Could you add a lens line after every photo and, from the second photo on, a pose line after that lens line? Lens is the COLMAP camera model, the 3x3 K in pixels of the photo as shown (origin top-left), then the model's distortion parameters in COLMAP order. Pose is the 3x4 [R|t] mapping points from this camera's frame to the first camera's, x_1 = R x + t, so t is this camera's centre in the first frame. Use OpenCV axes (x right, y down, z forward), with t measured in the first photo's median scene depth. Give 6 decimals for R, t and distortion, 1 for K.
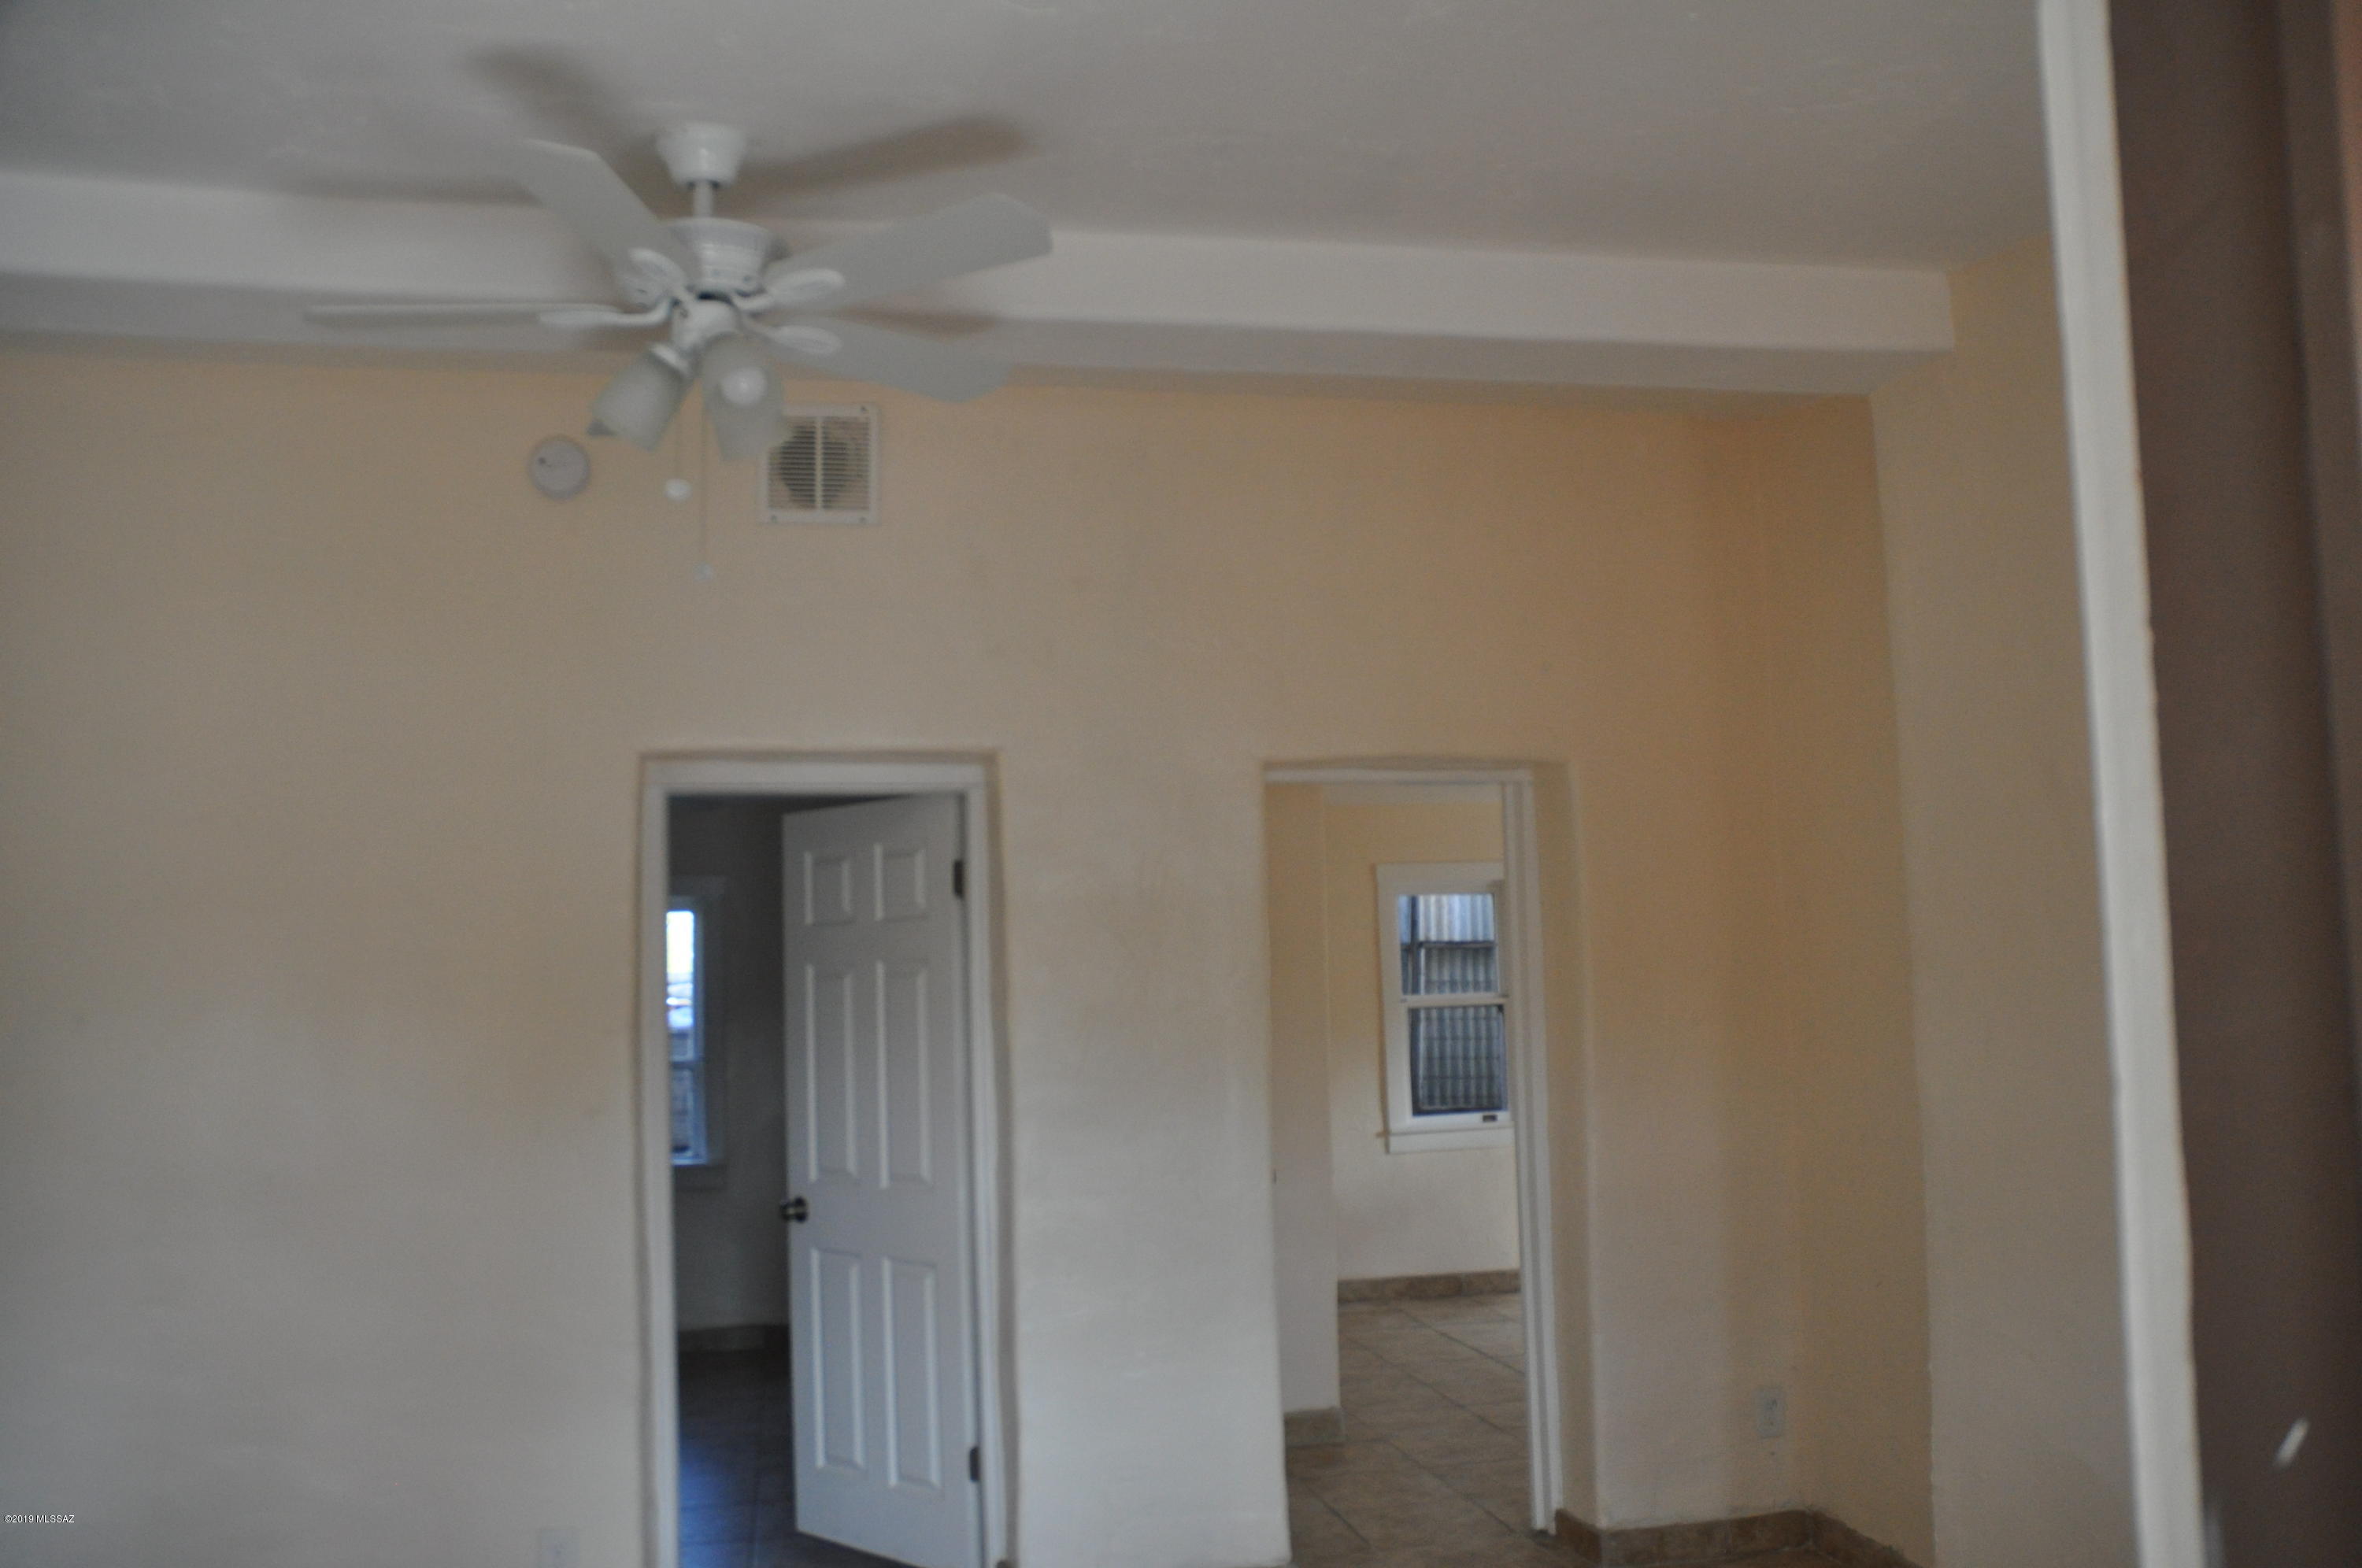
lens RADIAL K [[1877.9, 0, 1181.0], [0, 1877.9, 784.0], [0, 0, 1]] dist [-0.043285, 0.003505]
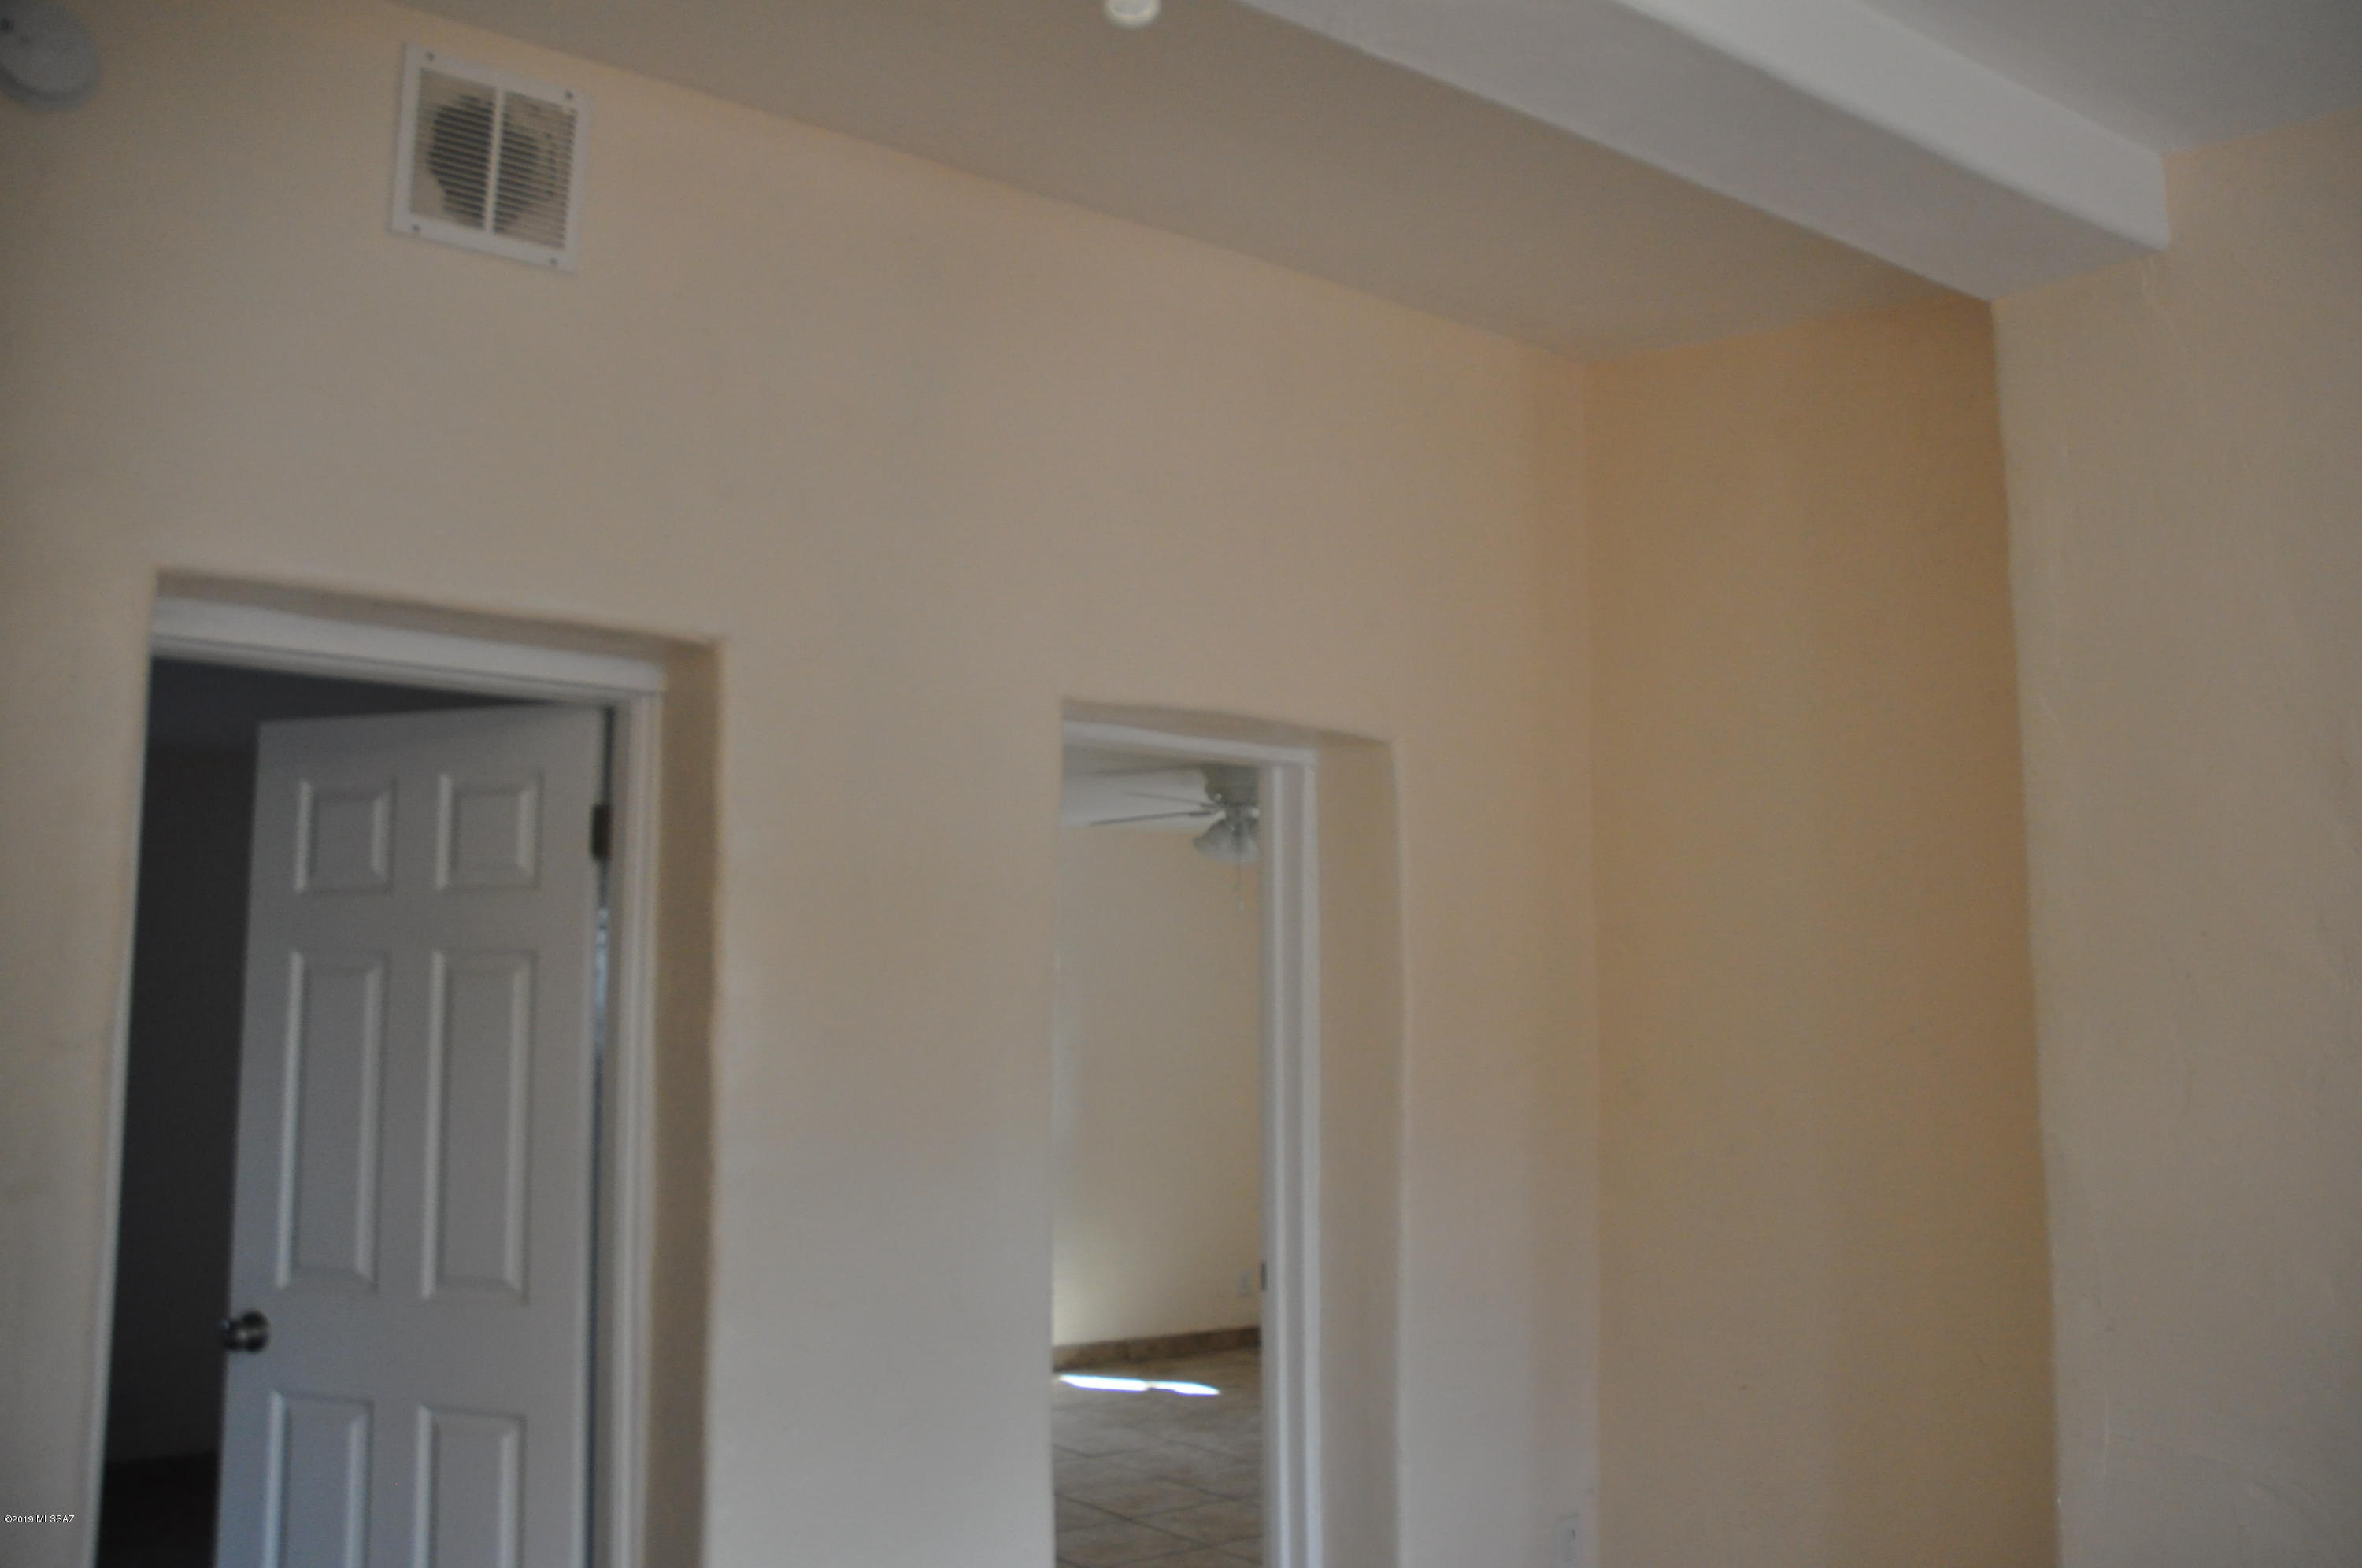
lens RADIAL K [[1915.6, 0, 1181.0], [0, 1915.6, 784.0], [0, 0, 1]] dist [0.003829, -0.098163]
pose [[0.904831, 0.084589, 0.417284, -0.214724], [-0.072804, 0.996370, -0.044109, 0.047841], [-0.419501, 0.009531, 0.907705, 0.286731]]
